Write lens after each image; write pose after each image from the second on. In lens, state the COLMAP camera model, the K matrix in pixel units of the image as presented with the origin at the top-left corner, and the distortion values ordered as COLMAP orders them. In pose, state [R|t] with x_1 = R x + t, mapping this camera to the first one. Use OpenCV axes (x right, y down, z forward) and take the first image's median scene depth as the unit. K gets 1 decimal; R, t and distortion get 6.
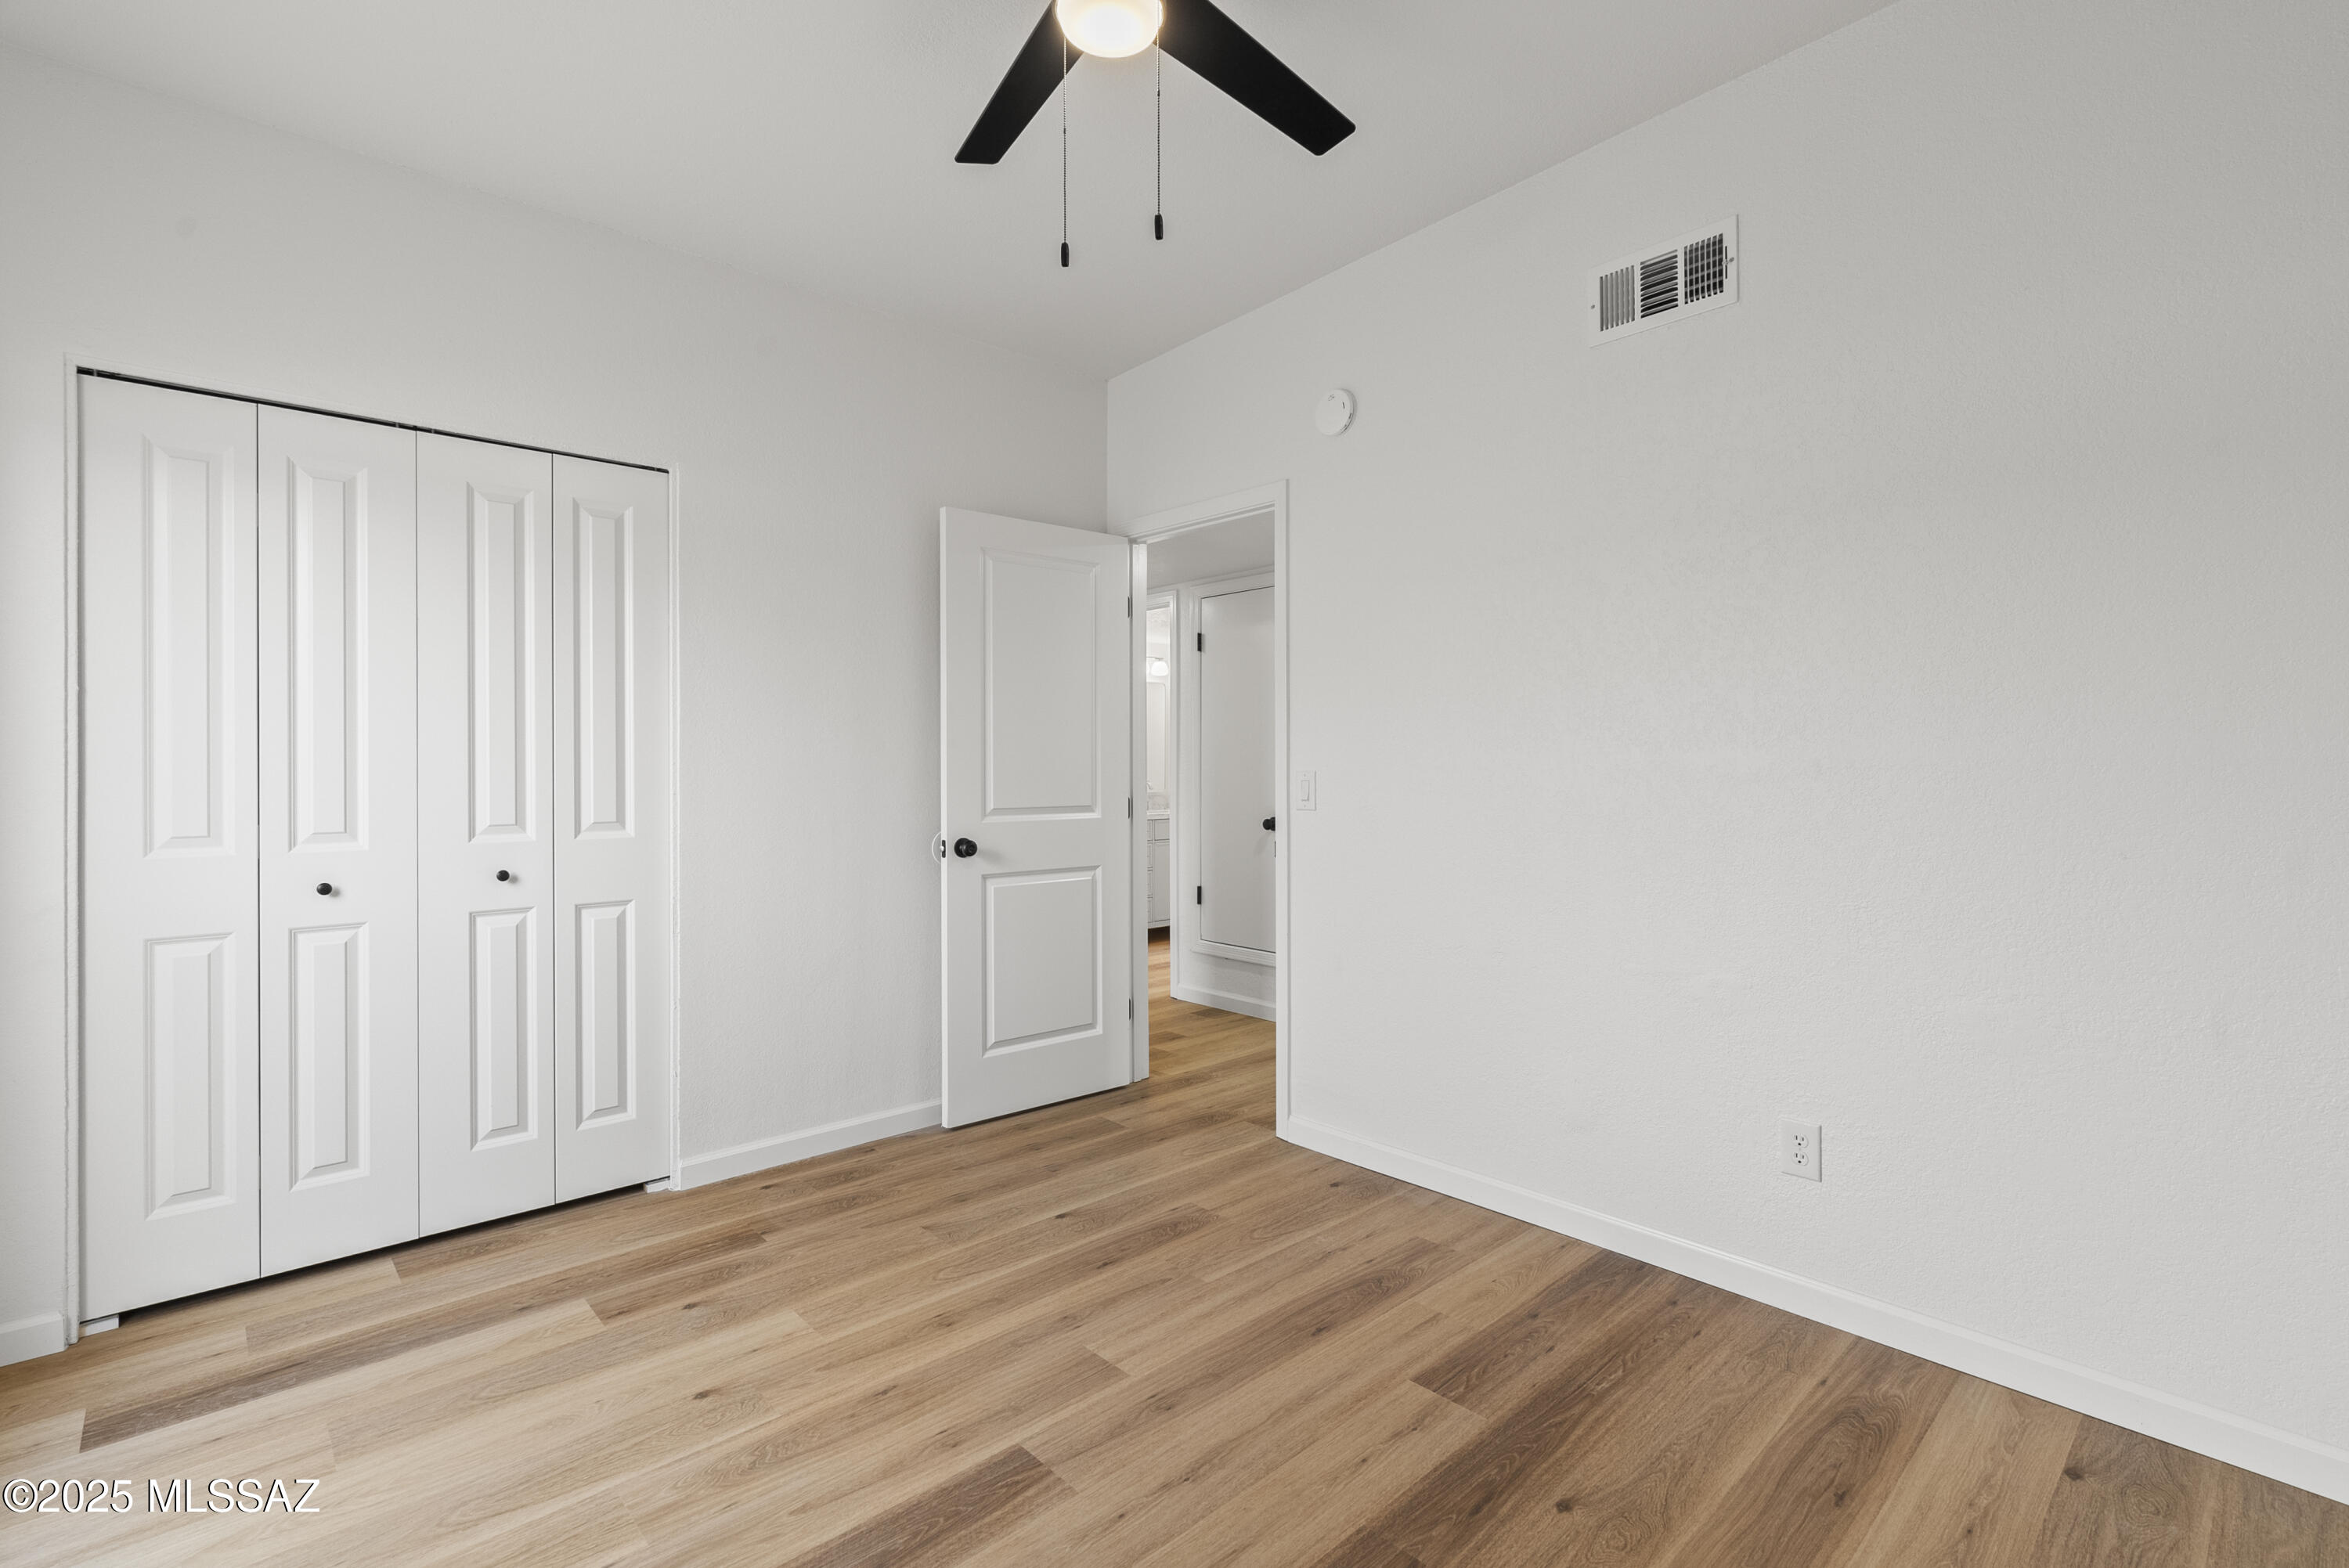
lens RADIAL K [[1071.2, 0, 1175.6], [0, 1071.2, 772.0], [0, 0, 1]] dist [-0.011925, 0.003406]
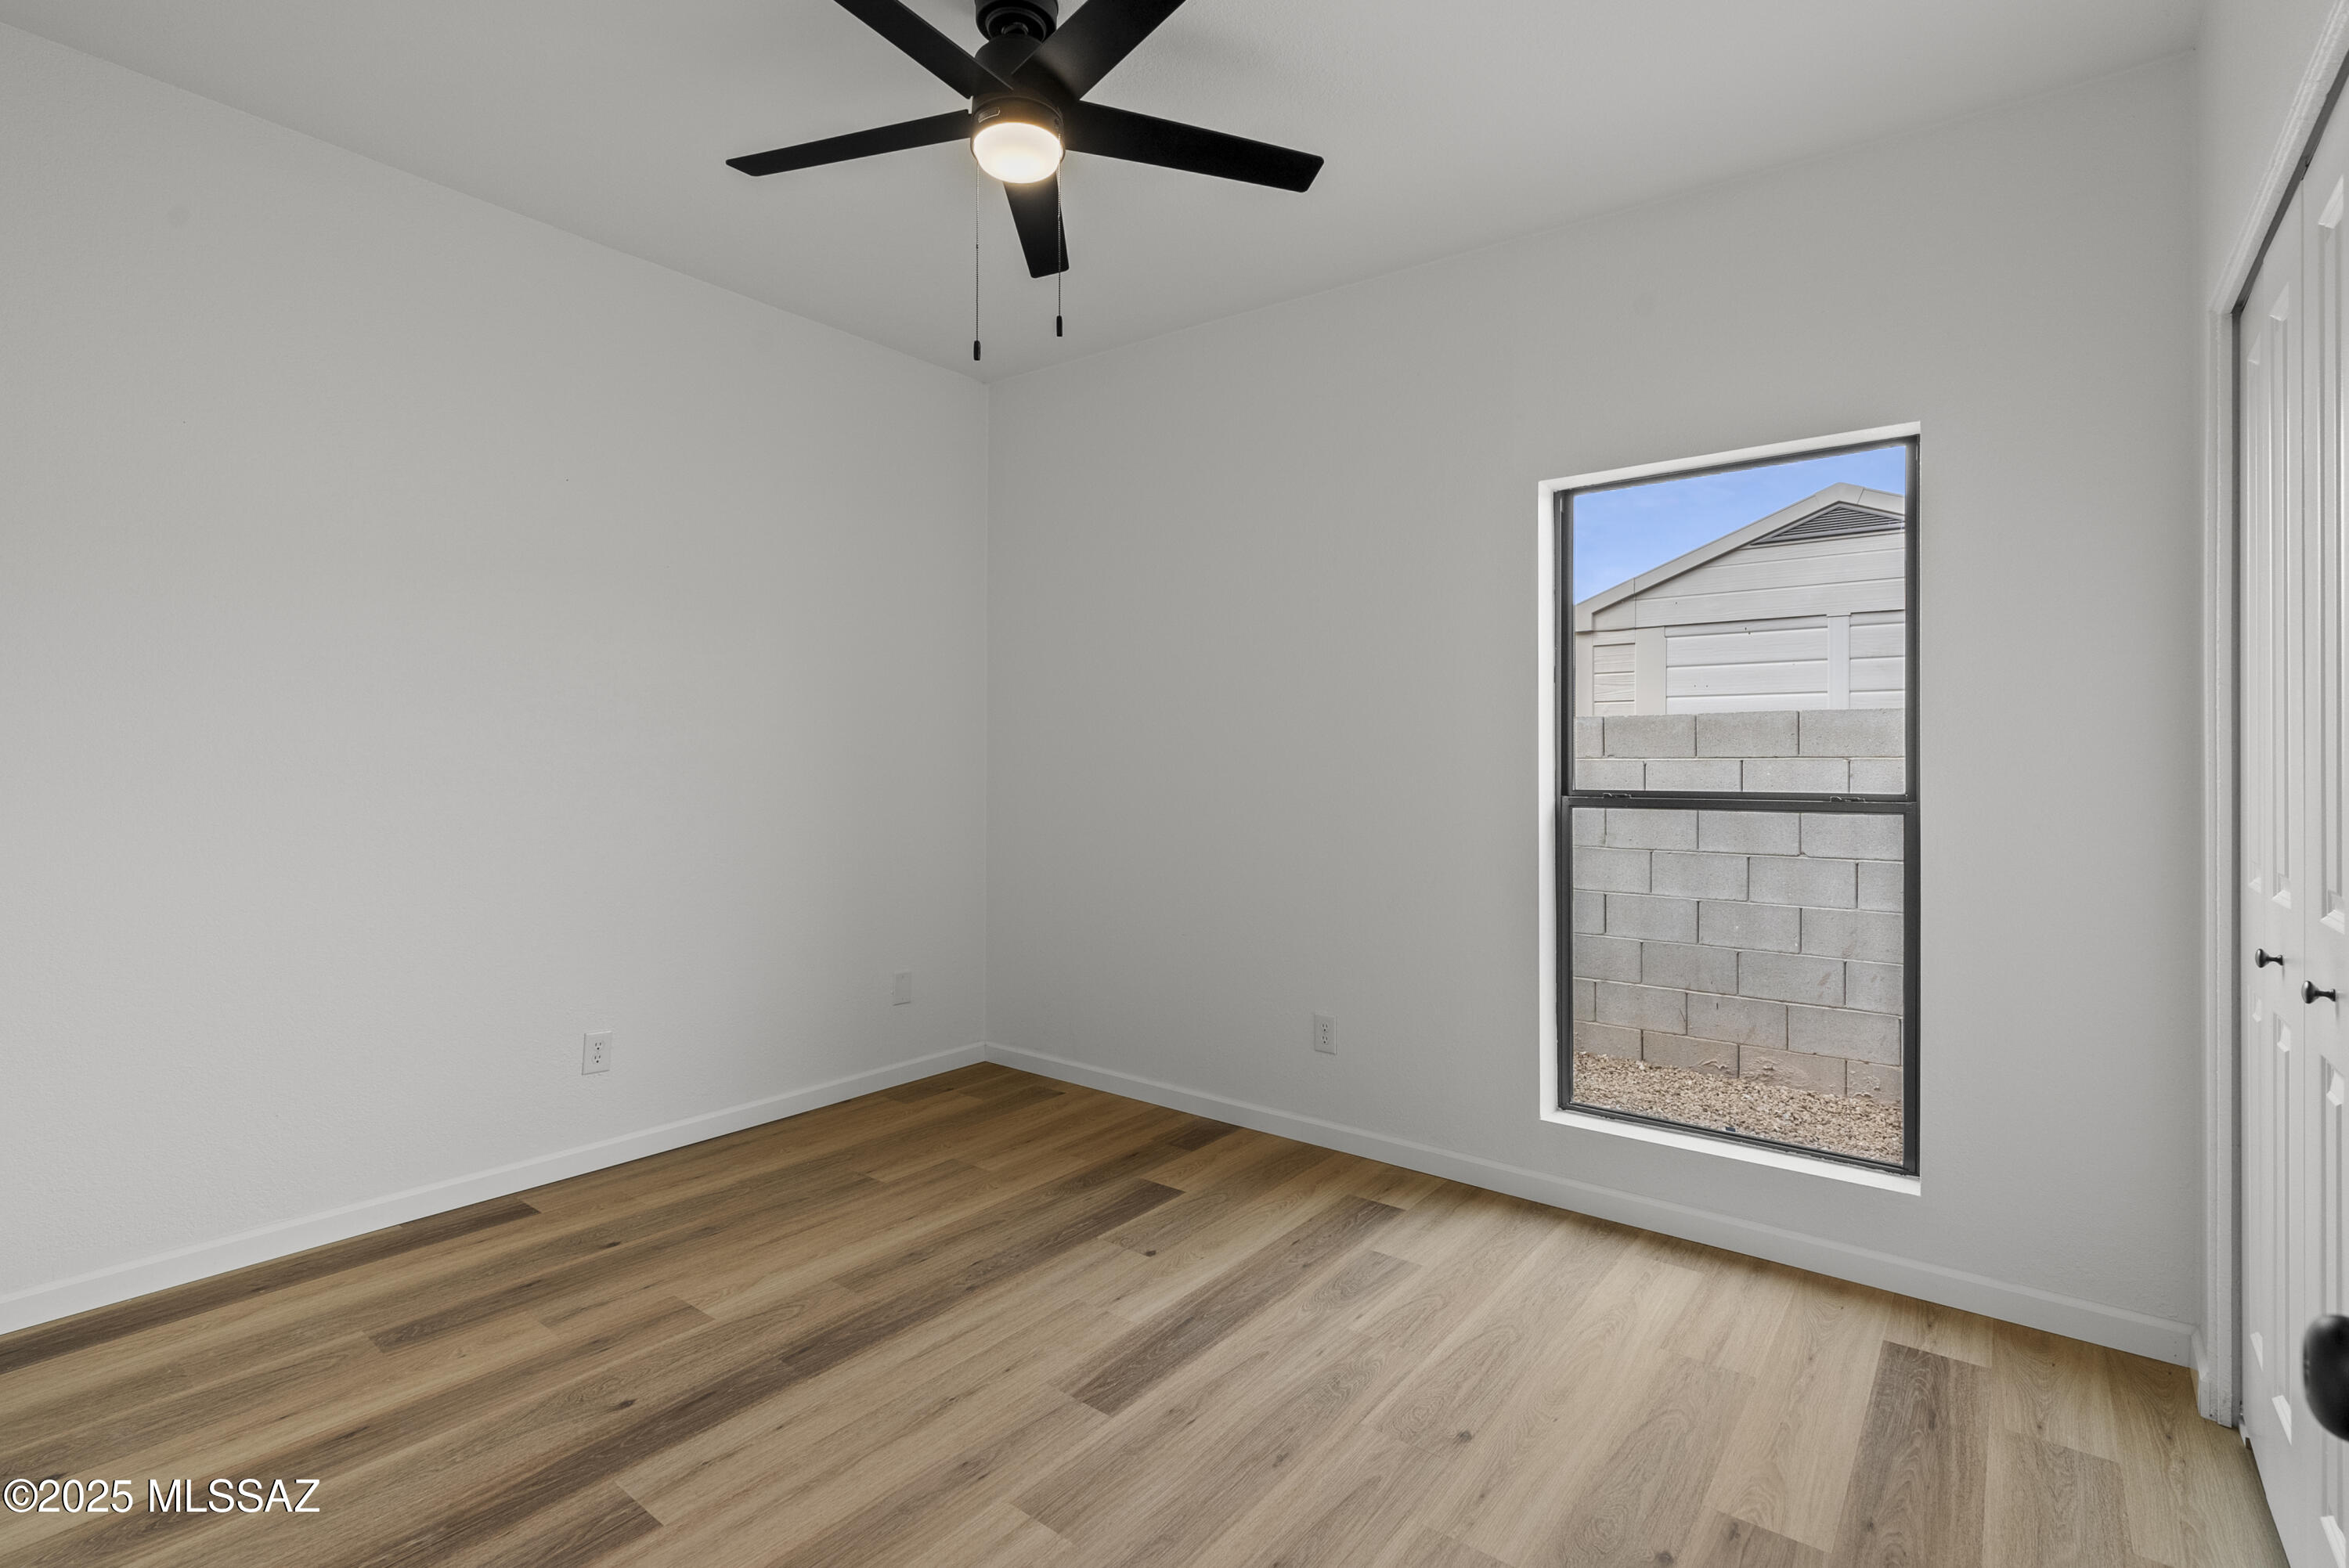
lens RADIAL K [[1071.2, 0, 1177.1], [0, 1071.2, 776.0], [0, 0, 1]] dist [-0.011925, 0.003406]
pose [[-0.987739, 0.001027, -0.156112, -0.045573], [-0.001207, 0.999898, 0.014220, -0.016417], [0.156111, 0.014234, -0.987637, 1.966988]]
